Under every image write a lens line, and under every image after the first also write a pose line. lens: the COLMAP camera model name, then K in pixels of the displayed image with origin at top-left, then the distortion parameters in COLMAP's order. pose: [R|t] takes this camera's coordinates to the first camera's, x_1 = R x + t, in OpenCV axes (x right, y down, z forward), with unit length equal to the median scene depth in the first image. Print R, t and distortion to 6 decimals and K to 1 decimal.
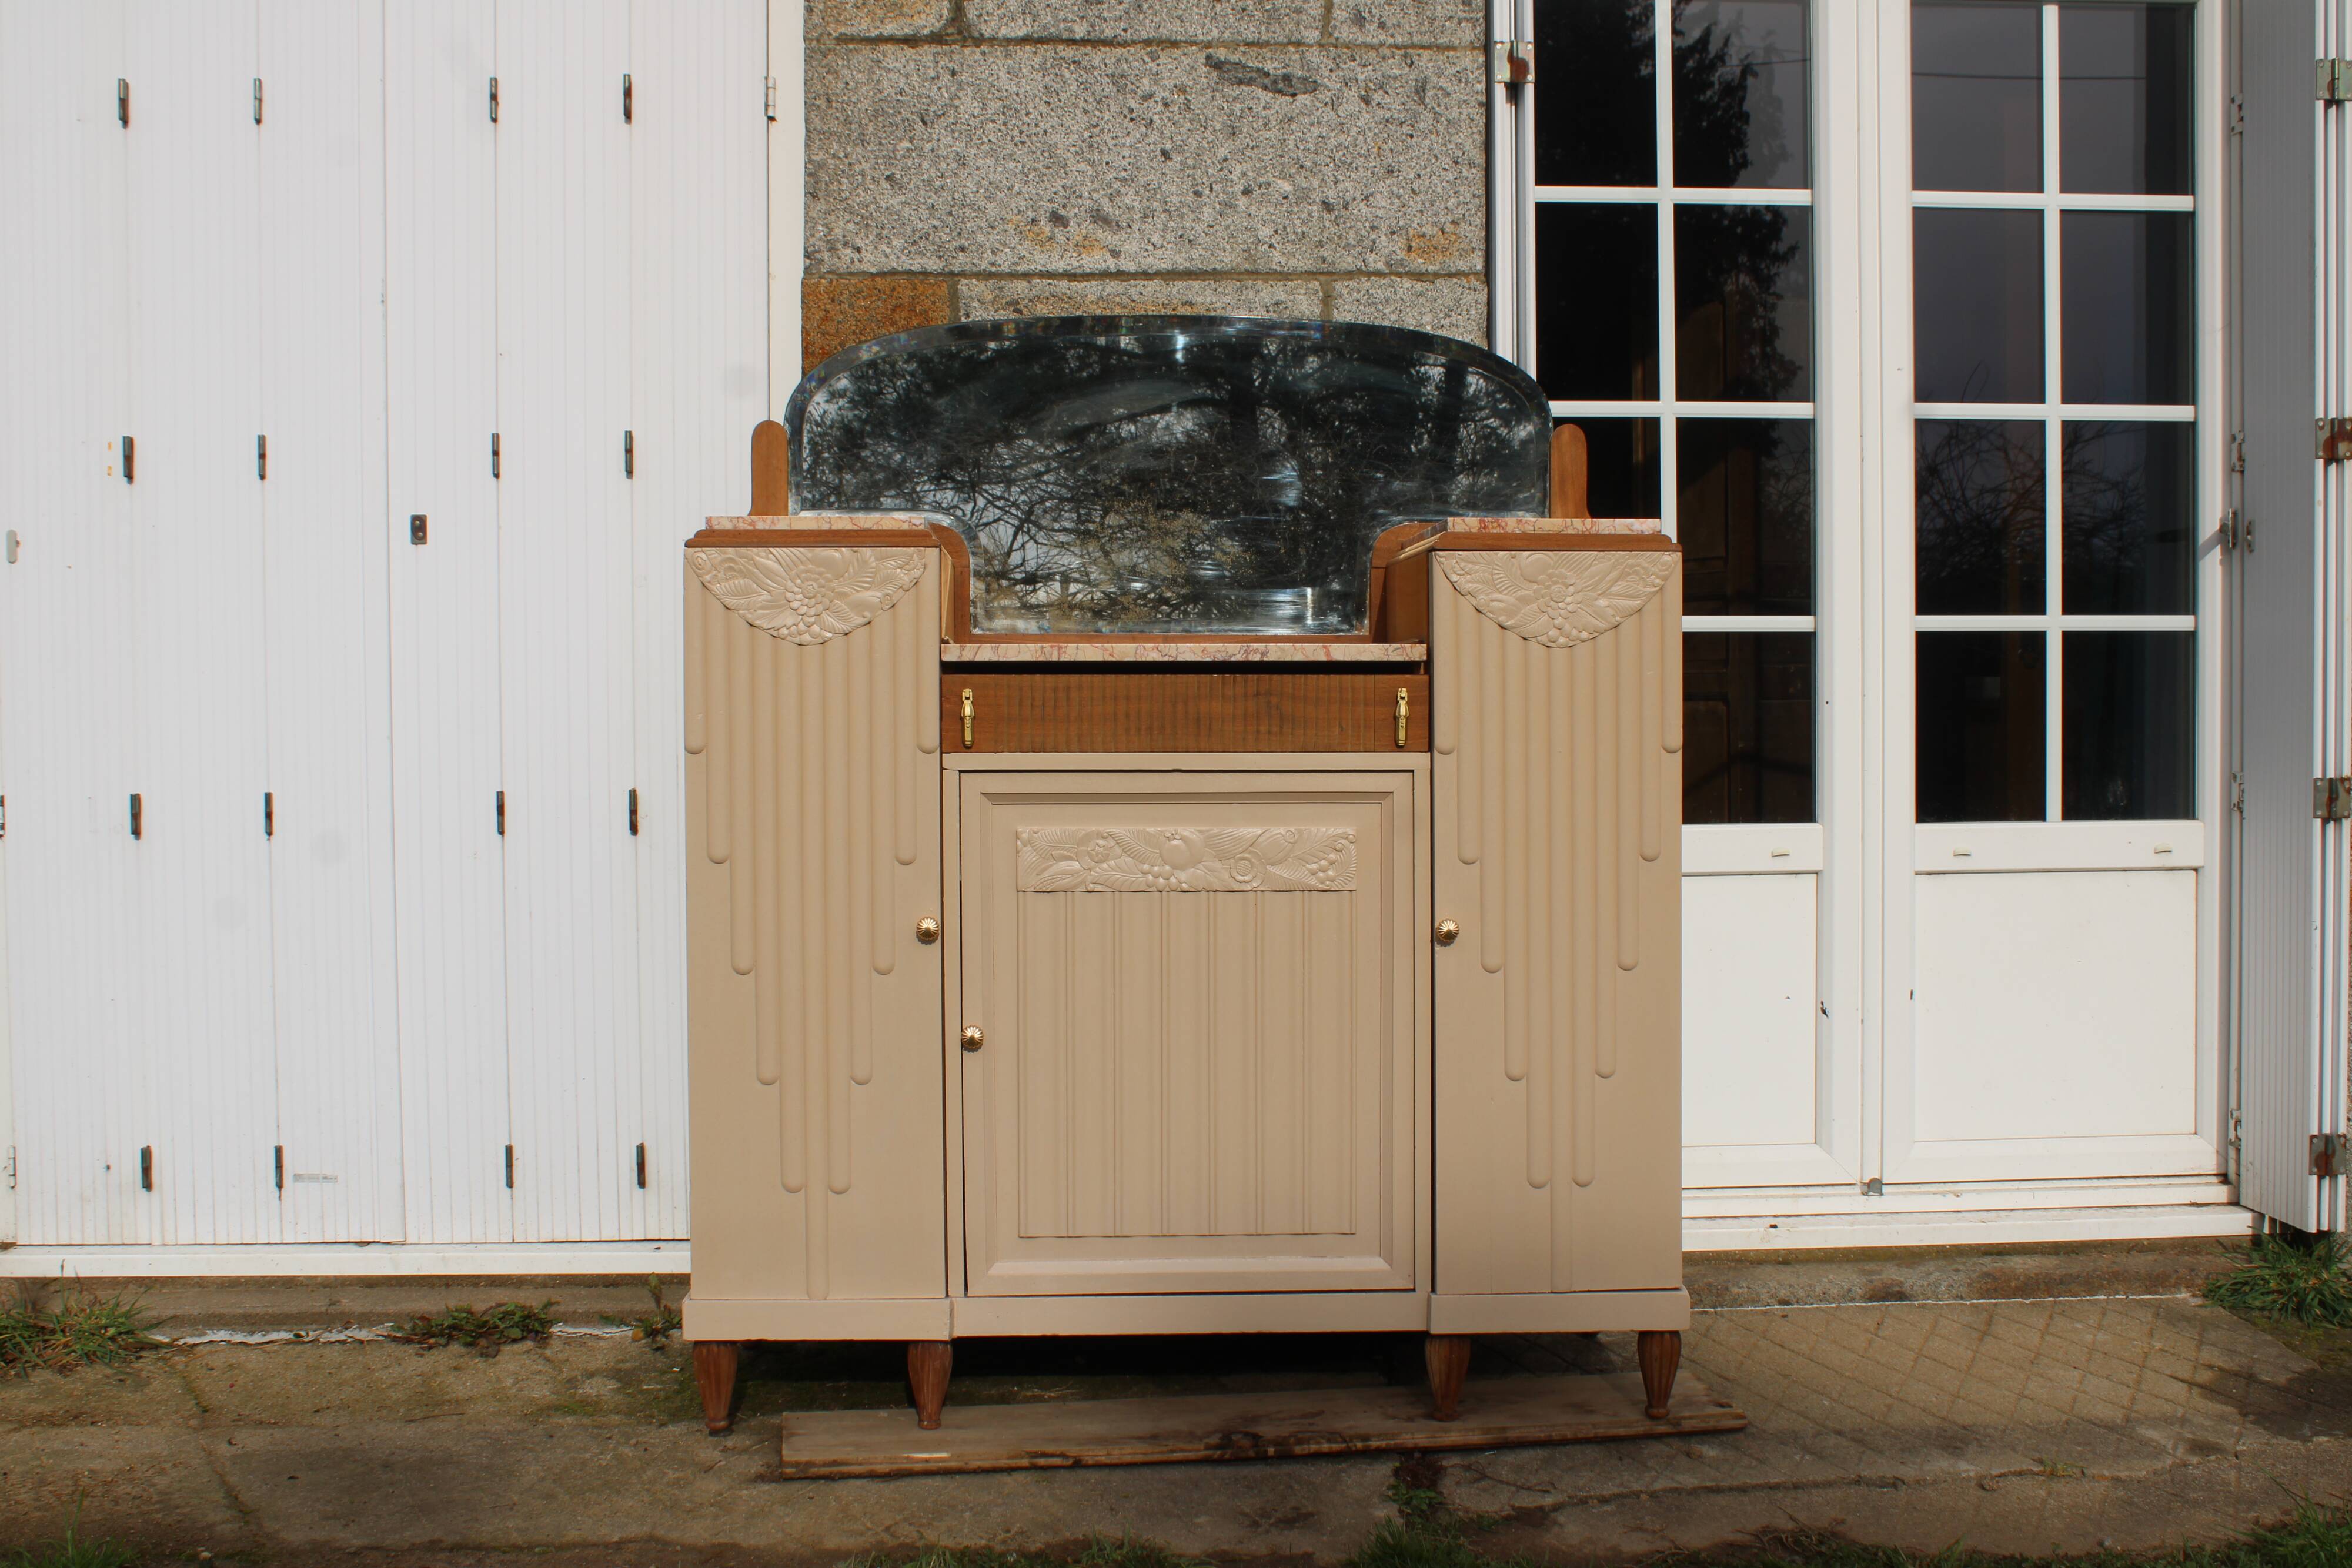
lens RADIAL K [[2411.4, 0, 1170.5], [0, 2411.4, 751.9], [0, 0, 1]] dist [-0.129563, 0.165521]
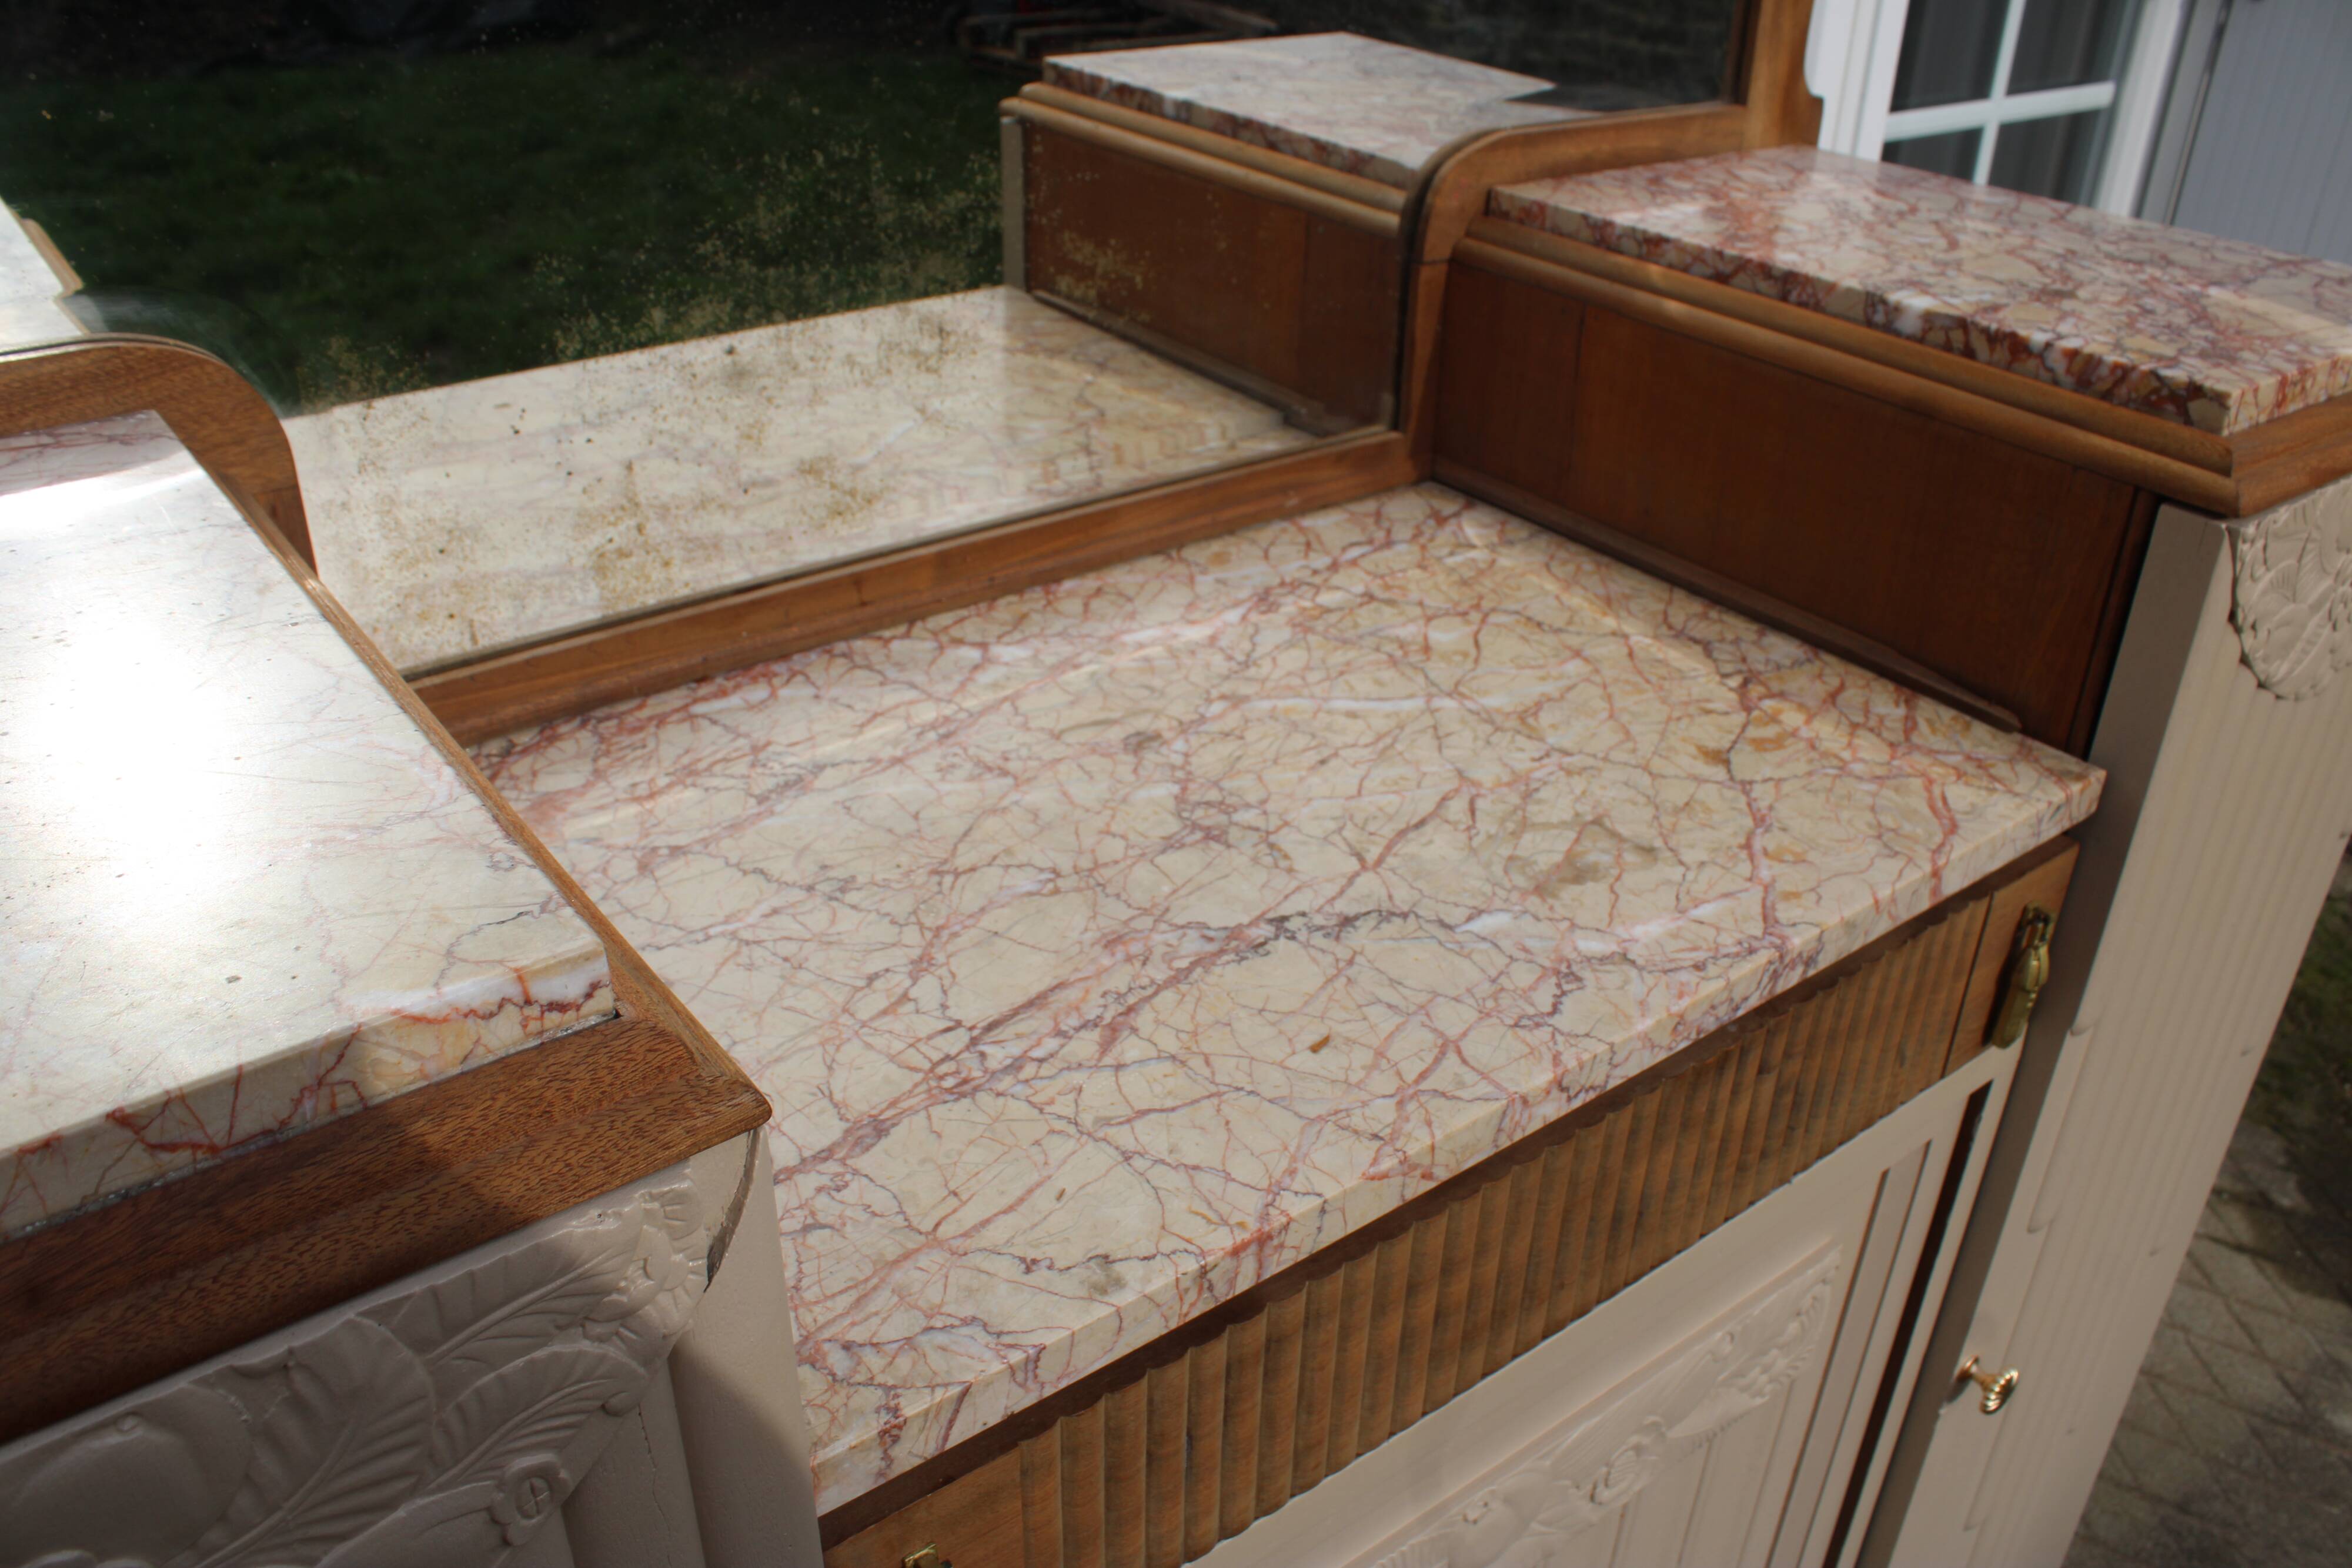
lens RADIAL K [[1921.5, 0, 1176.0], [0, 1921.5, 784.0], [0, 0, 1]] dist [-0.182500, 0.164323]
pose [[0.822503, -0.265571, 0.502952, -0.118110], [-0.009686, 0.877626, 0.479248, -0.149586], [-0.568678, -0.399054, 0.719278, 0.802796]]
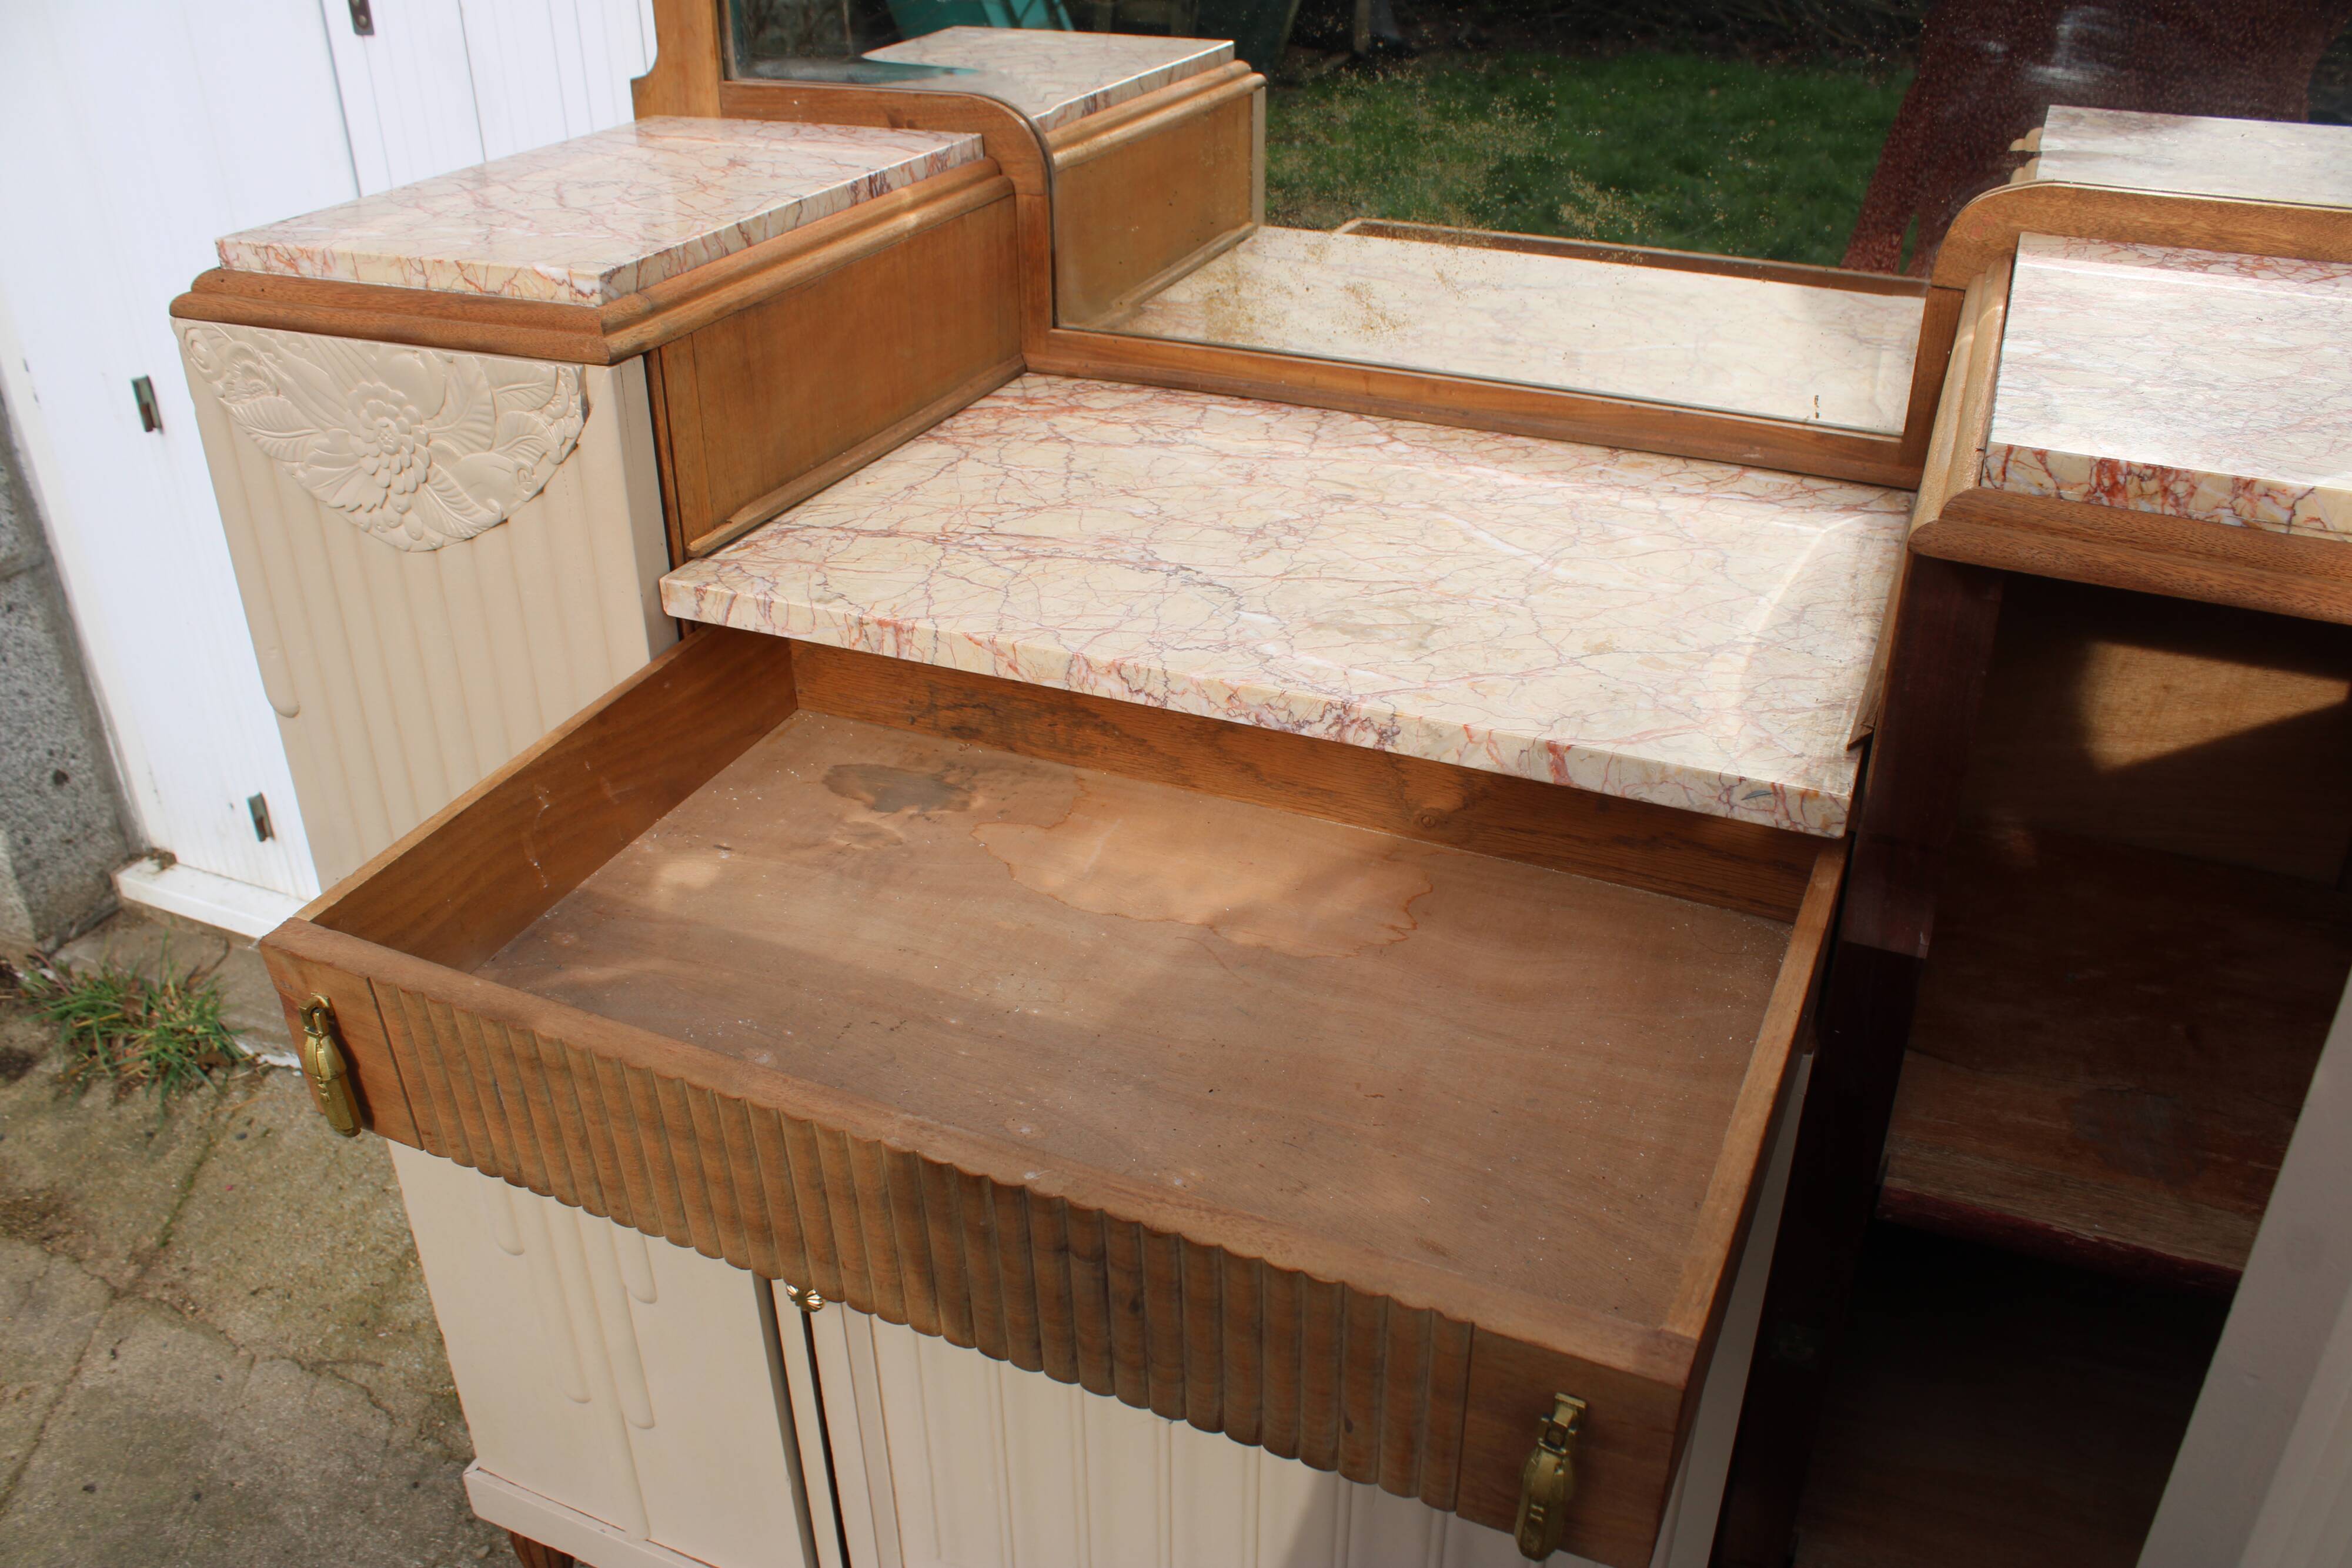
lens RADIAL K [[1921.5, 0, 1176.0], [0, 1921.5, 784.0], [0, 0, 1]] dist [-0.182500, 0.164323]
pose [[0.899451, 0.208949, -0.383833, 0.109982], [-0.005889, 0.884008, 0.467434, -0.151826], [0.436981, -0.418174, 0.796353, 0.680420]]
